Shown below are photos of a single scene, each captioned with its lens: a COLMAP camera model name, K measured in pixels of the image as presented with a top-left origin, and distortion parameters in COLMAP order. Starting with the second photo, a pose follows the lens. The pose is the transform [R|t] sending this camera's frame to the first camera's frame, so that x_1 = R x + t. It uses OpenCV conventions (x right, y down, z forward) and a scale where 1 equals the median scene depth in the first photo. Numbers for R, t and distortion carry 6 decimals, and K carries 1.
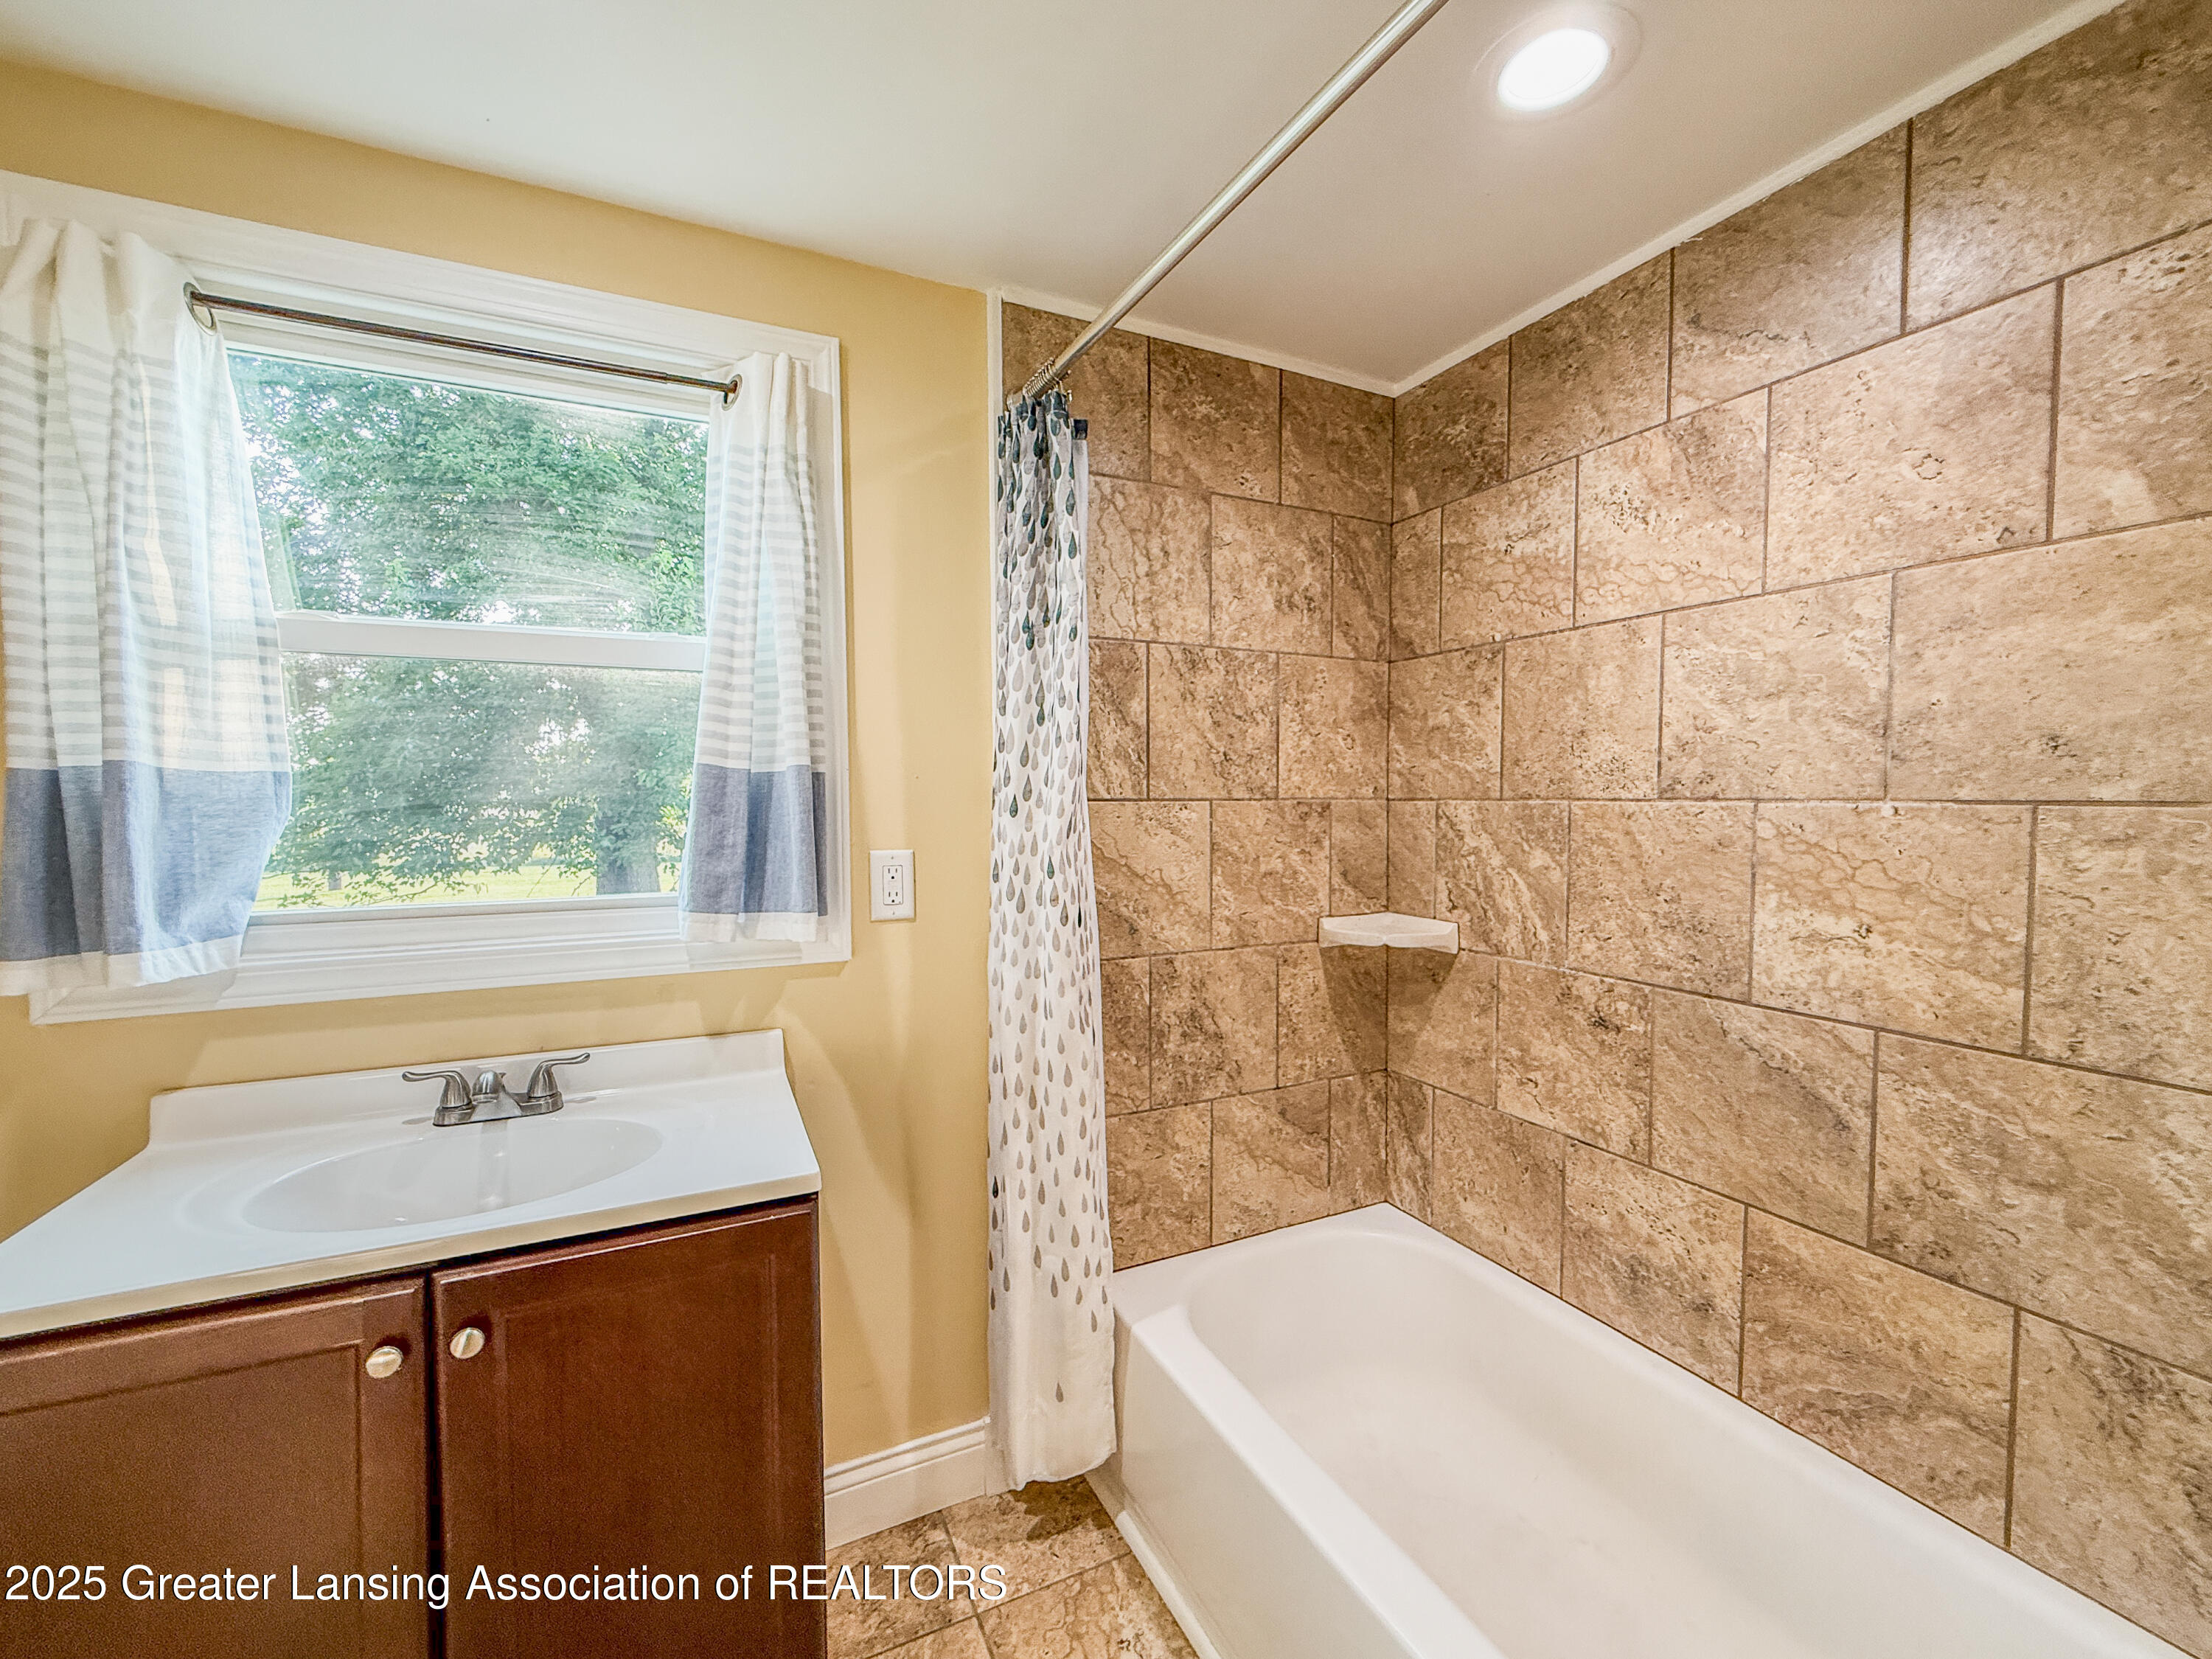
lens RADIAL K [[894.7, 0, 1108.1], [0, 894.7, 831.2], [0, 0, 1]] dist [0.000806, 0.000028]
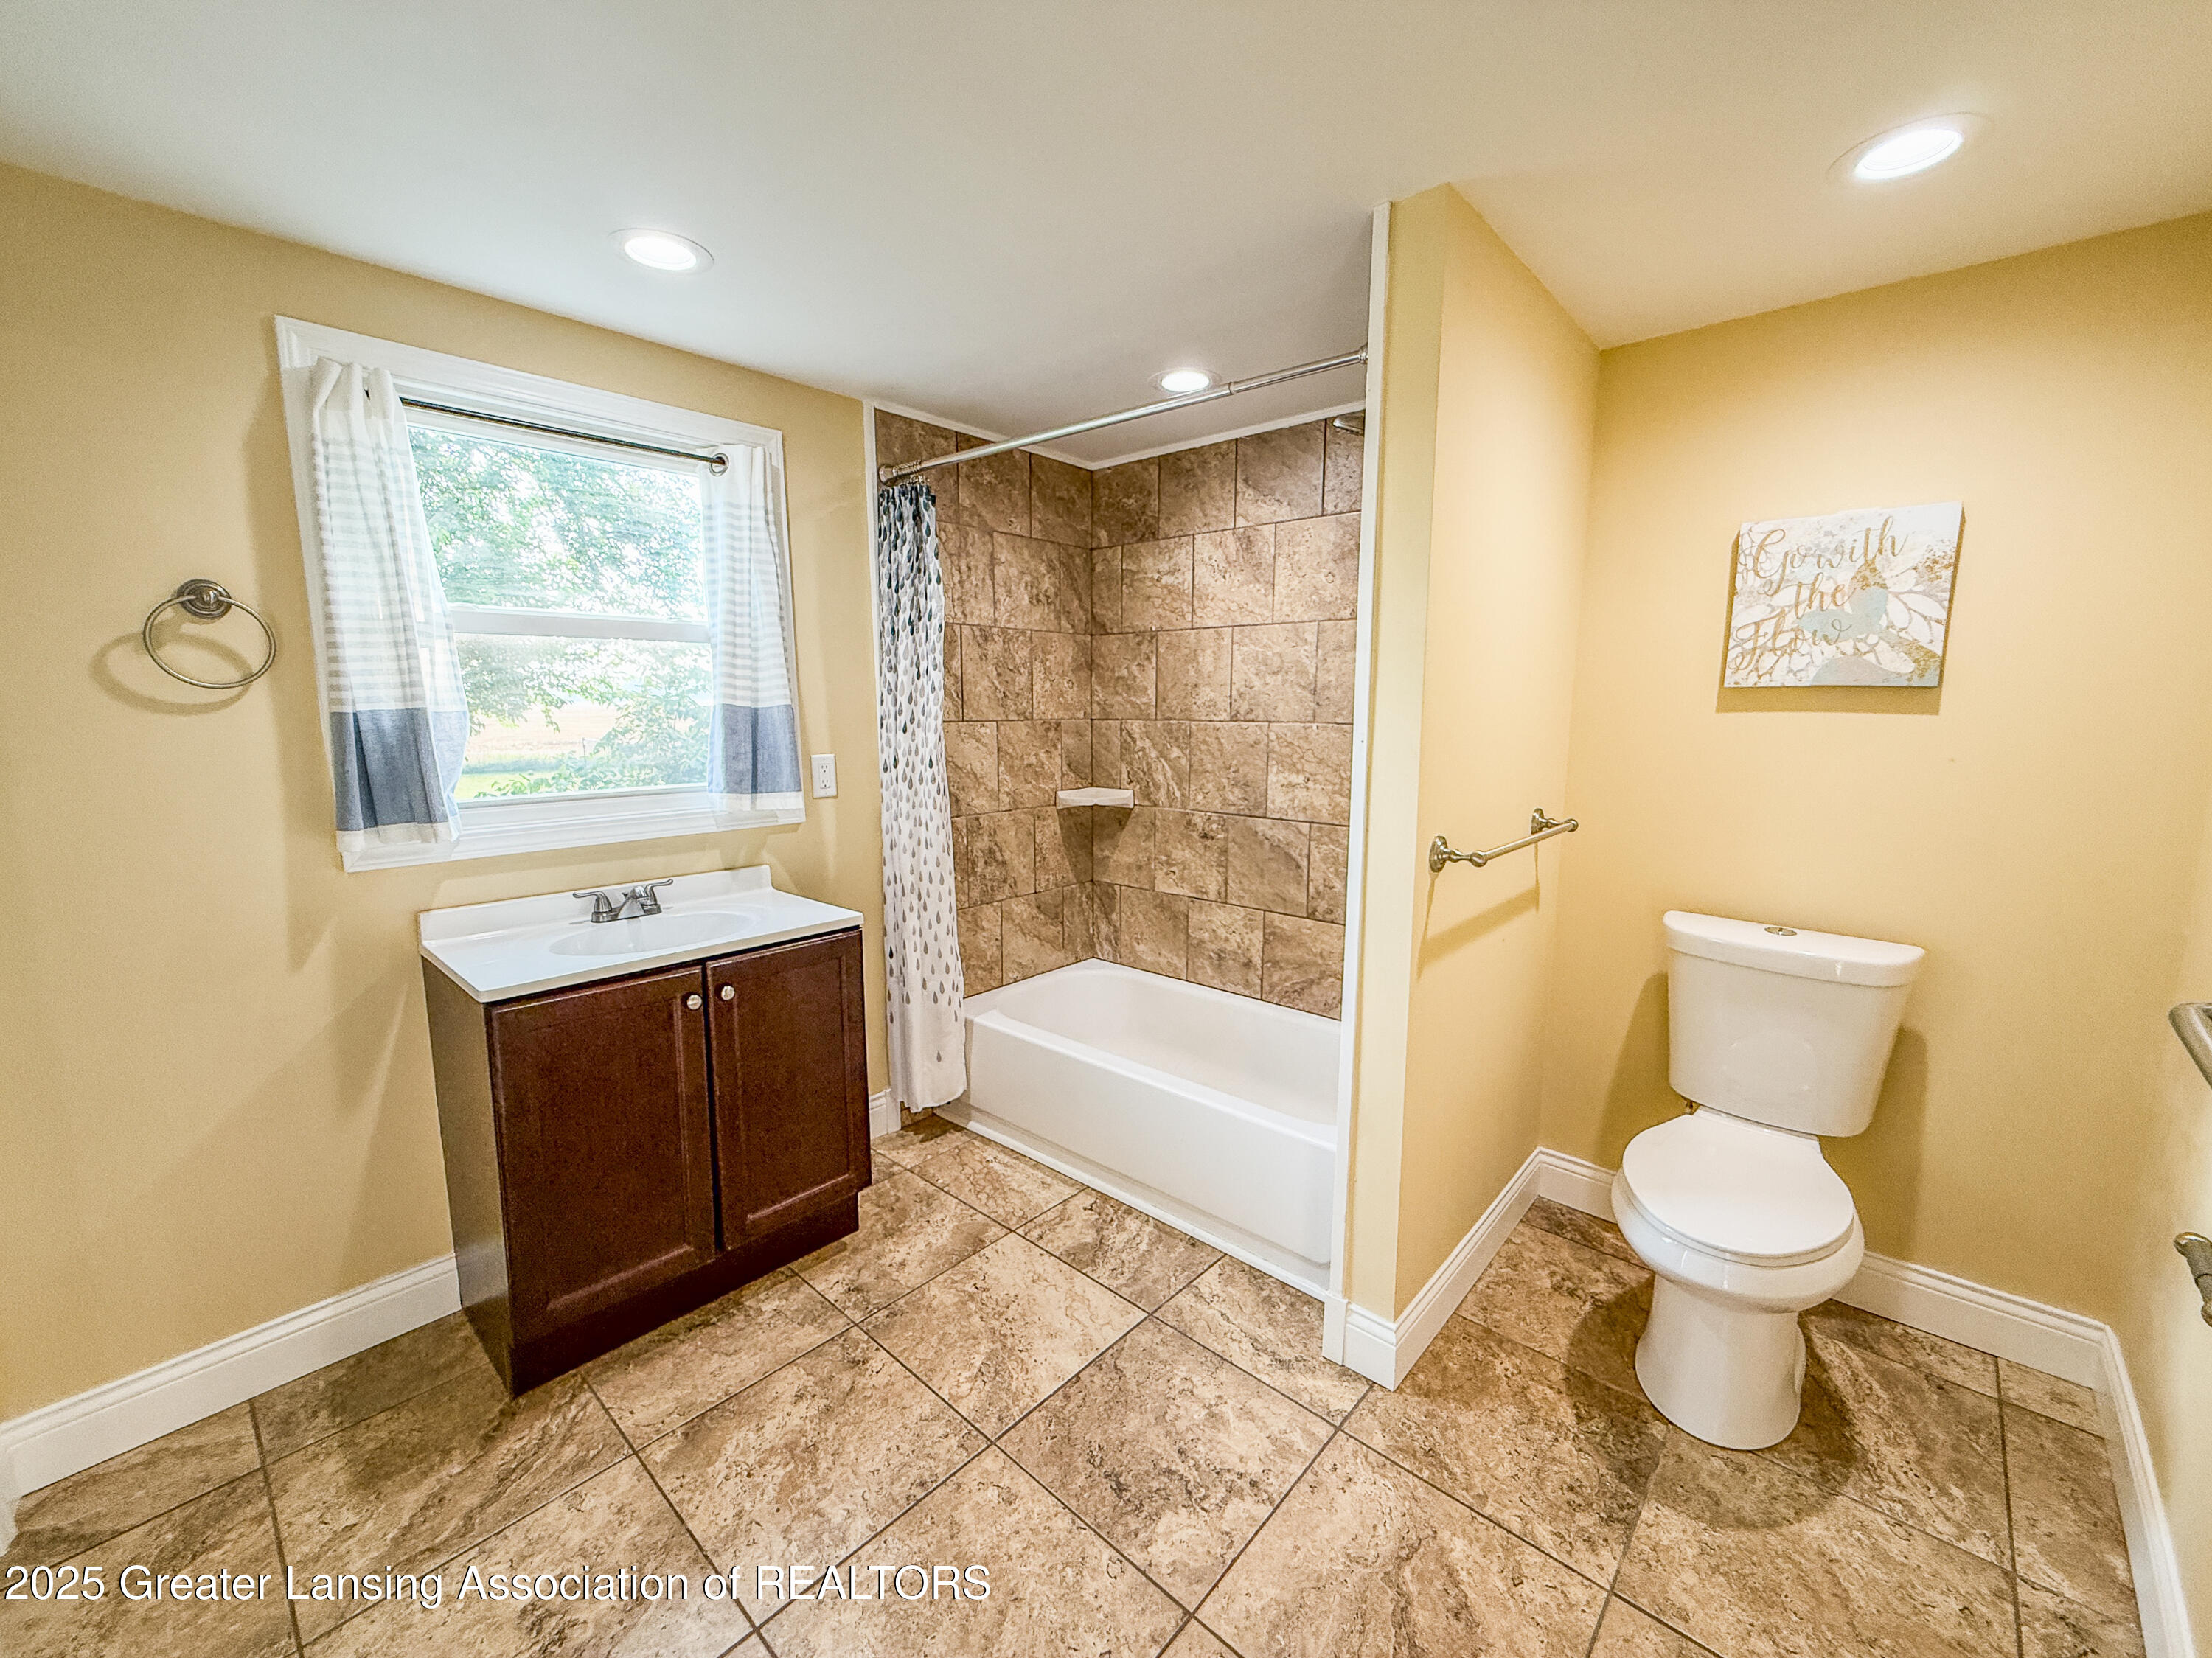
lens RADIAL K [[894.7, 0, 1108.1], [0, 894.7, 830.7], [0, 0, 1]] dist [0.000806, 0.000028]
pose [[0.921516, -0.052994, 0.384709, -0.398774], [0.012542, 0.994190, 0.106909, -0.008800], [-0.388139, -0.093693, 0.916826, -0.714730]]
